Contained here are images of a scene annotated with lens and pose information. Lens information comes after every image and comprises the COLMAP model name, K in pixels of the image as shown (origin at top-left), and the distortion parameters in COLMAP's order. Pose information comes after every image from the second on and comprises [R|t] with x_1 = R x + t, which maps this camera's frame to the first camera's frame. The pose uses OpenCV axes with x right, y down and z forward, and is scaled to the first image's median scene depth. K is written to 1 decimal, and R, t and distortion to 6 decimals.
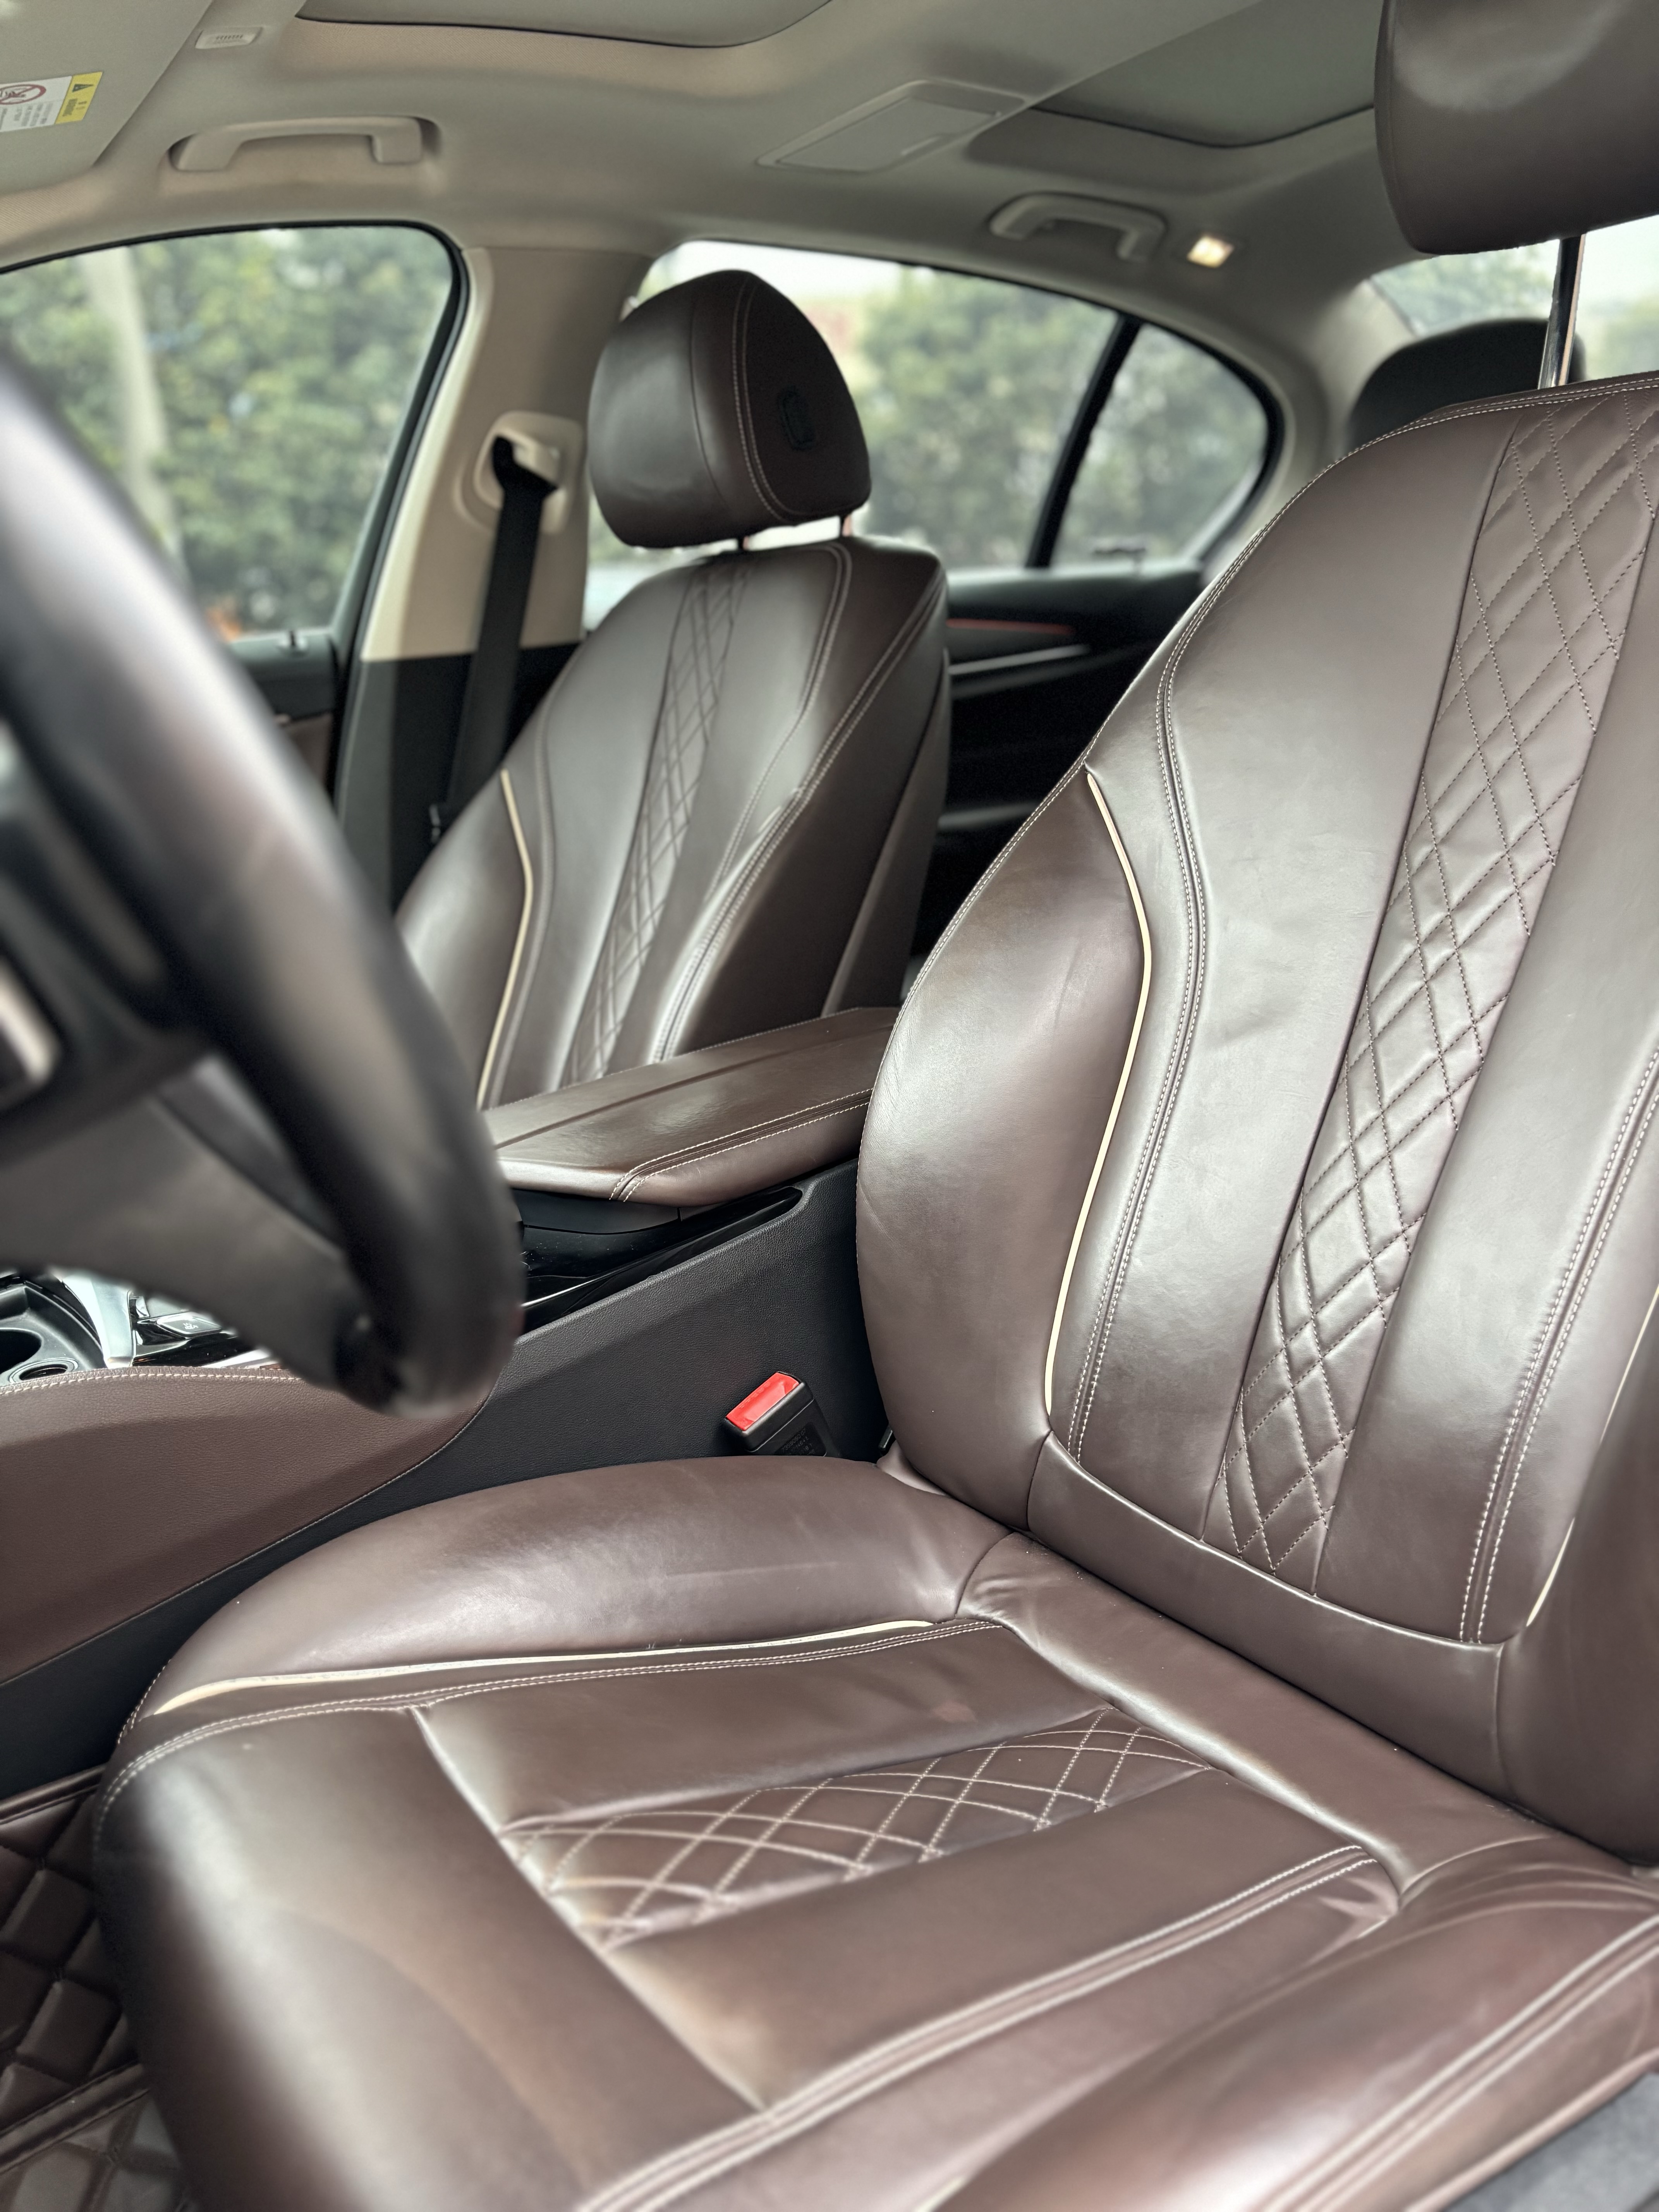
lens RADIAL K [[1697.9, 0, 831.5], [0, 1697.9, 1110.2], [0, 0, 1]] dist [0.048966, -0.047424]
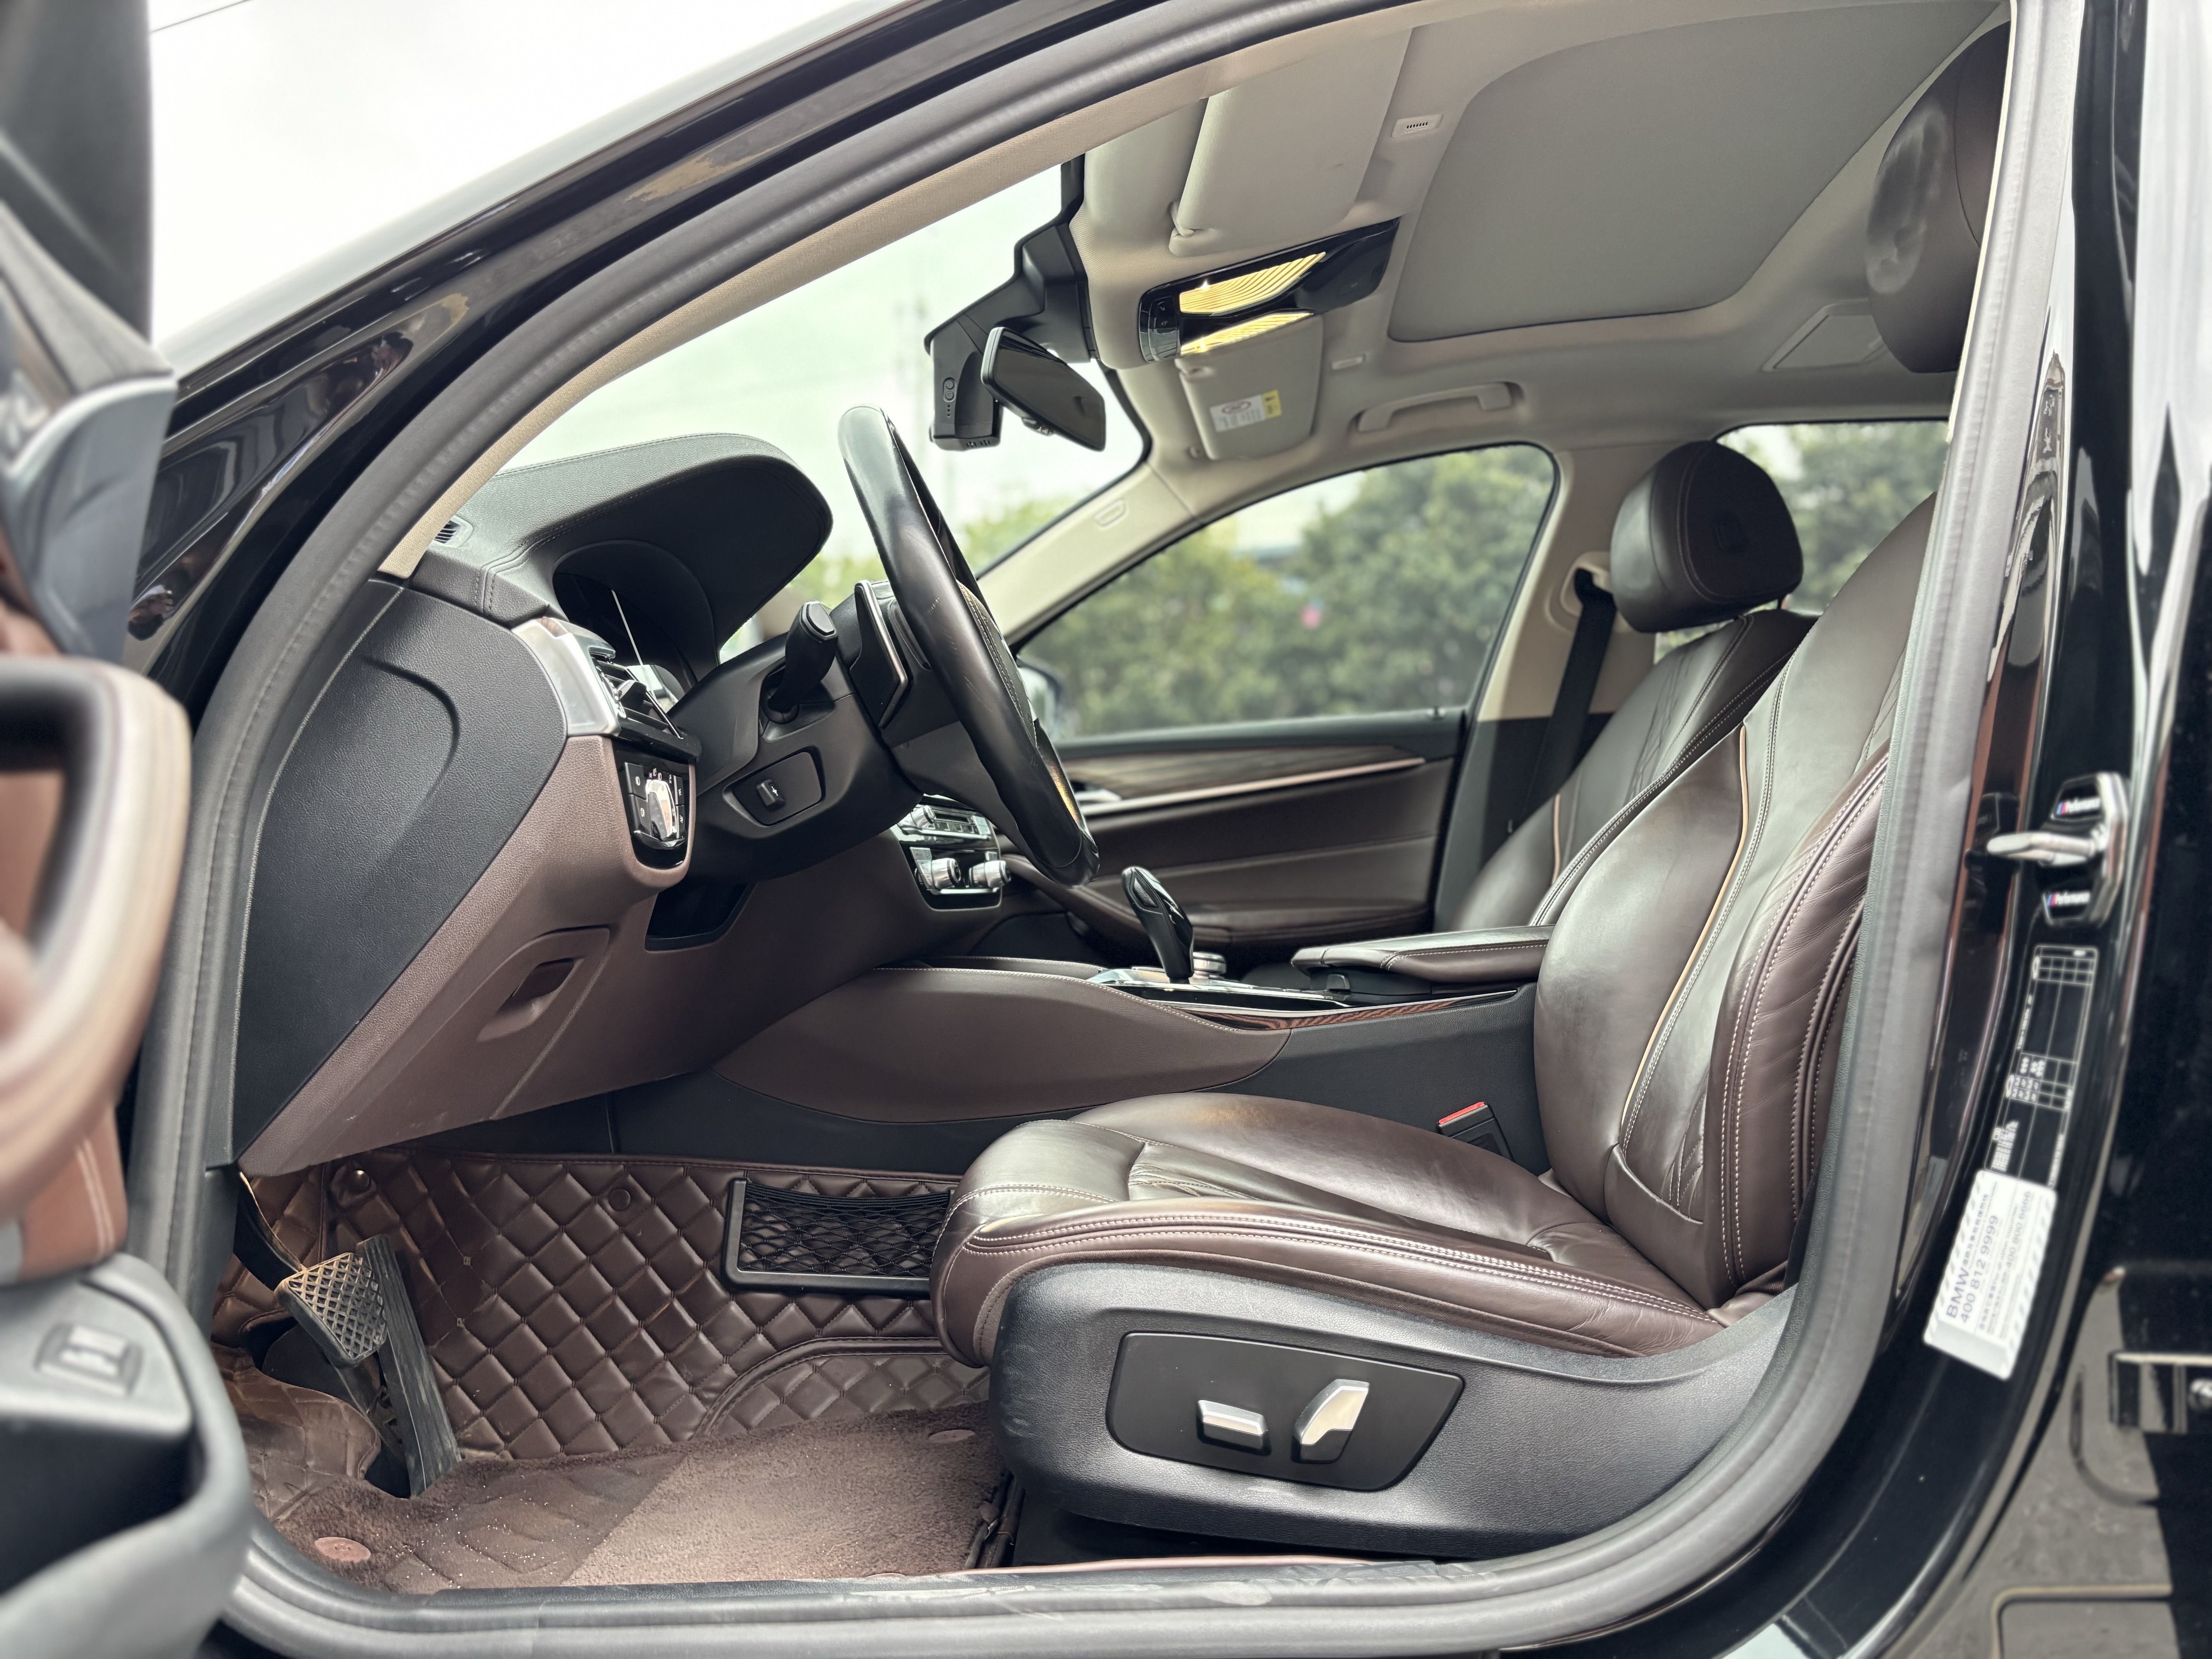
lens RADIAL K [[1697.9, 0, 1104.4], [0, 1697.9, 824.8], [0, 0, 1]] dist [0.048966, -0.047424]
pose [[0.771955, 0.018755, -0.635400, 0.484844], [-0.189219, 0.961034, -0.201517, 0.206987], [0.606862, 0.275792, 0.745424, -0.292374]]
